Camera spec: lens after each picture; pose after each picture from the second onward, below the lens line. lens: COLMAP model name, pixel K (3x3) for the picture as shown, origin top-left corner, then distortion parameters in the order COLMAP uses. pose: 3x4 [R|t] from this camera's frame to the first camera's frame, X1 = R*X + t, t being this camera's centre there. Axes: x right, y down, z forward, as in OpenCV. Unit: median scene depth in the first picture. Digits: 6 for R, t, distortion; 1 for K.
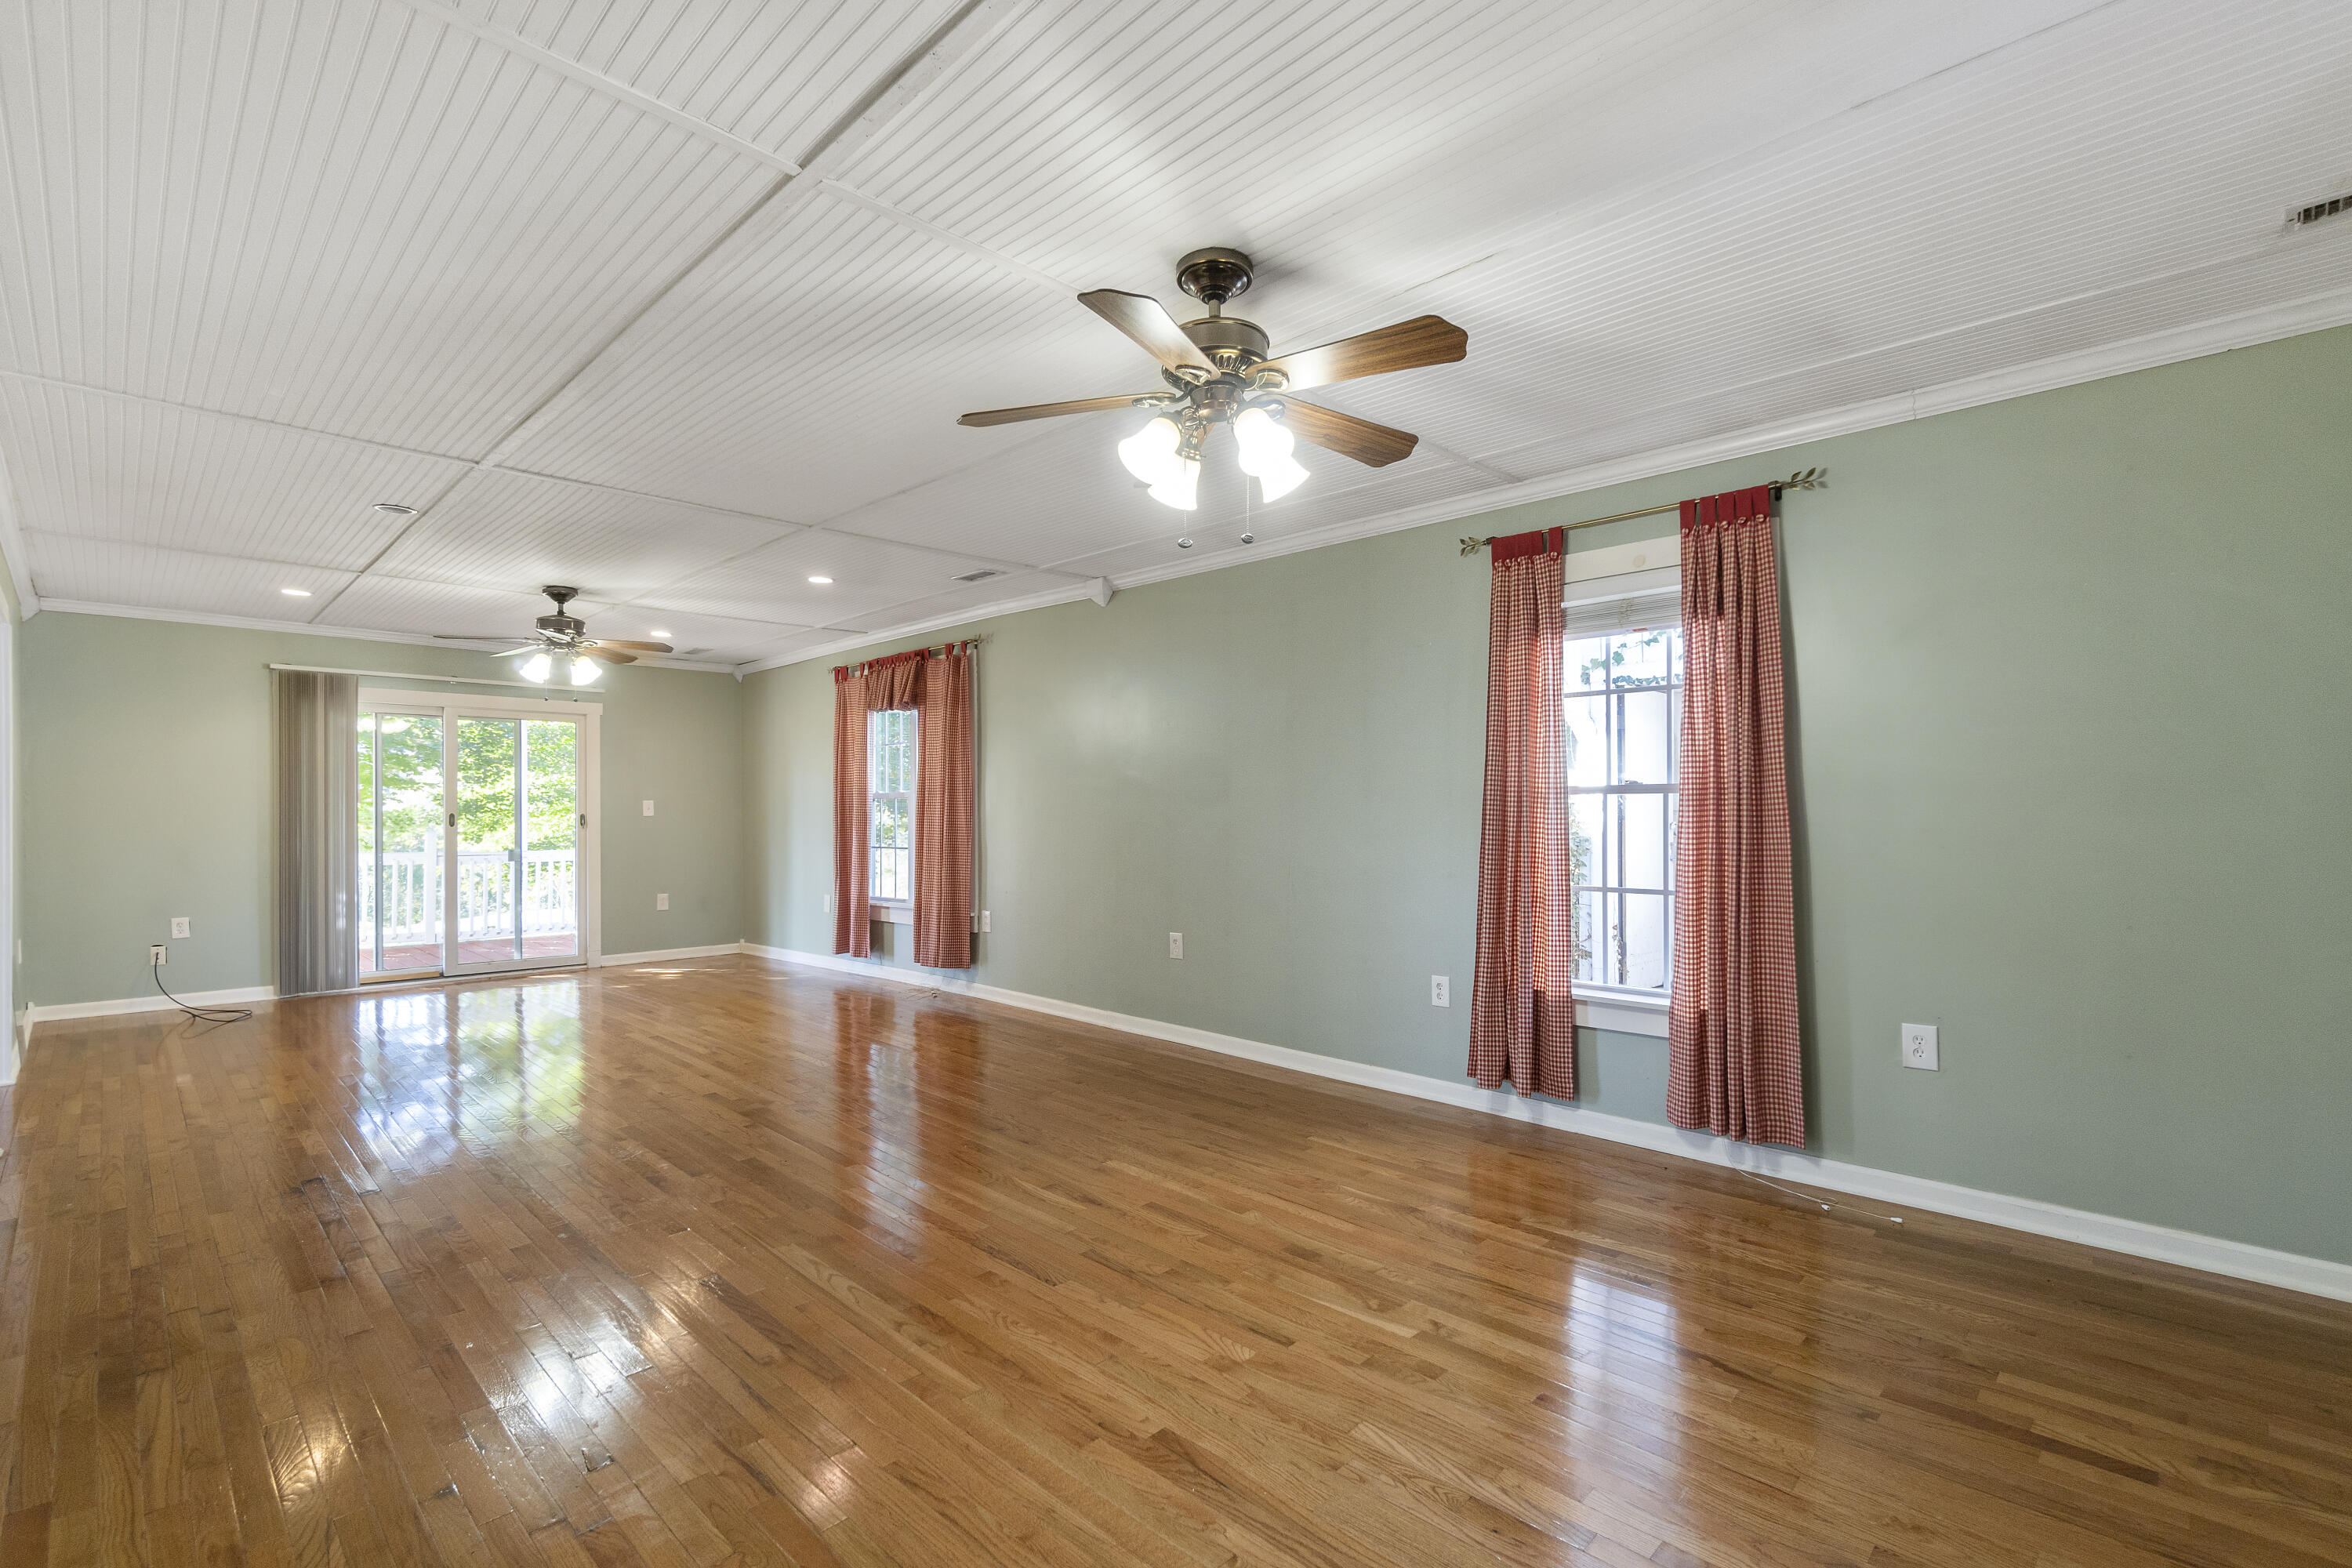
lens RADIAL K [[1040.4, 0, 1164.3], [0, 1040.4, 818.1], [0, 0, 1]] dist [-0.003614, 0.002302]
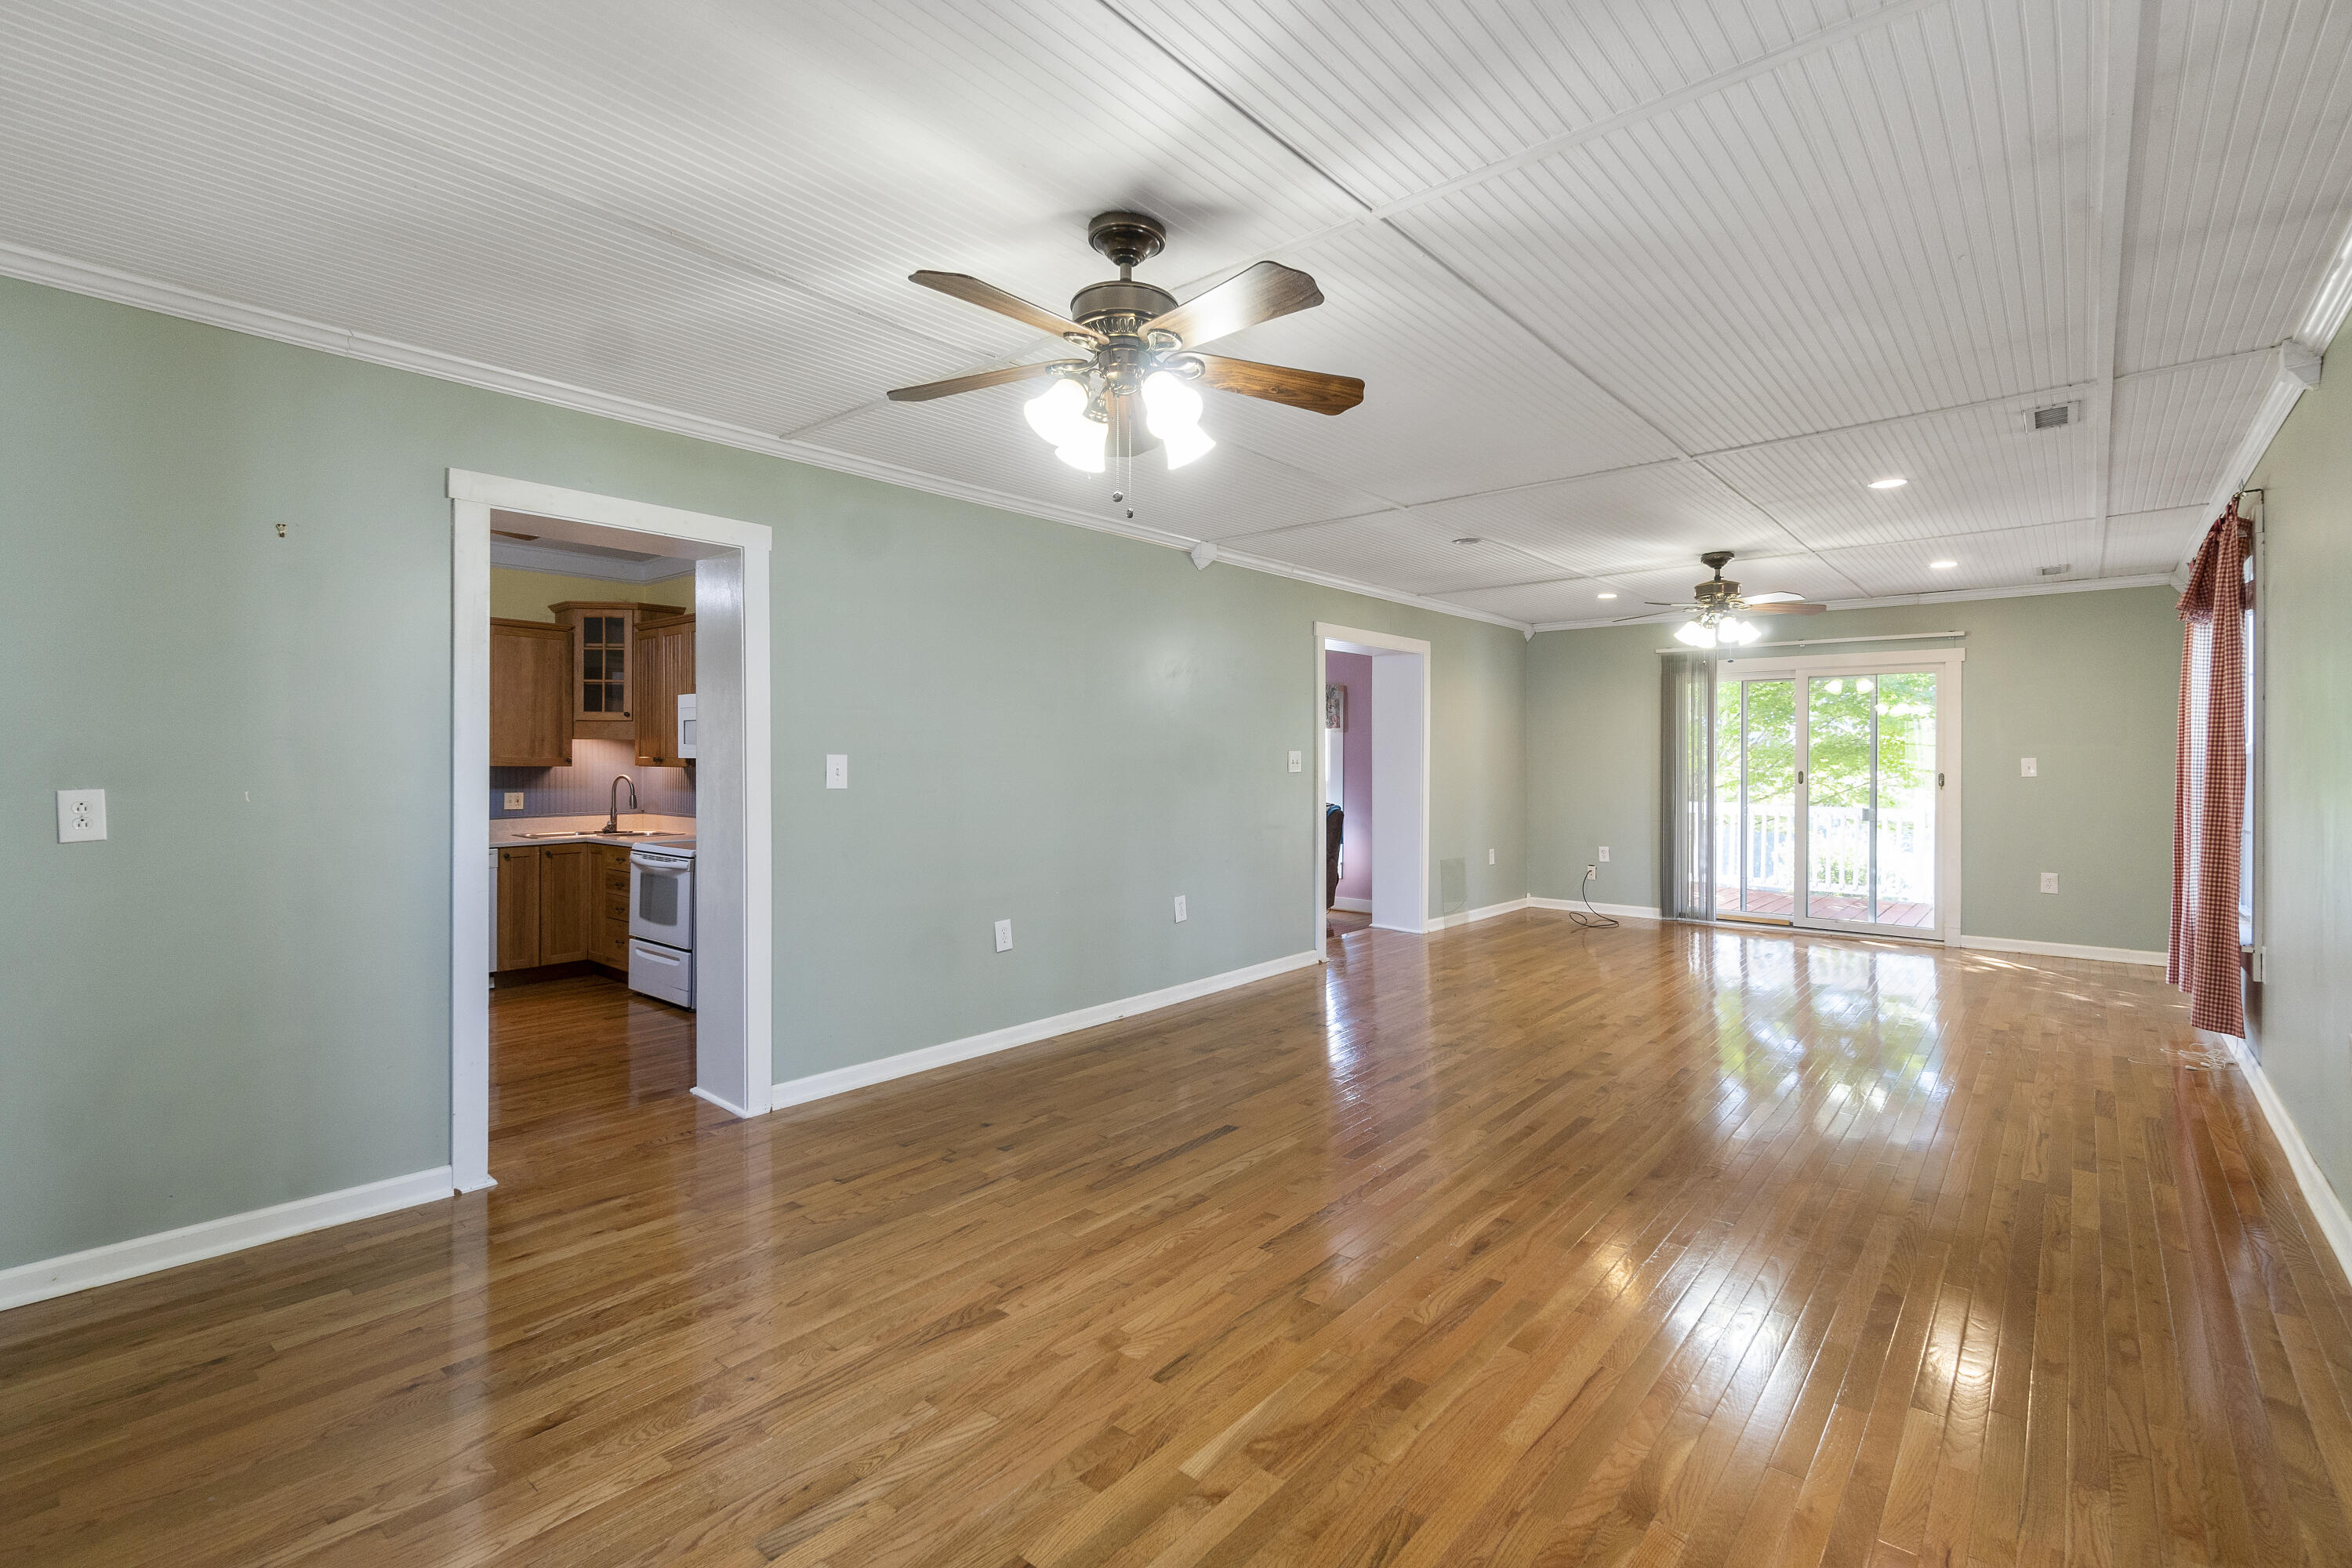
lens RADIAL K [[1040.4, 0, 1163.8], [0, 1040.4, 756.5], [0, 0, 1]] dist [-0.003614, 0.002302]
pose [[0.090905, -0.003806, -0.995852, 0.396940], [-0.012458, 0.999910, -0.004958, -0.008287], [0.995782, 0.012858, 0.090850, 0.362606]]
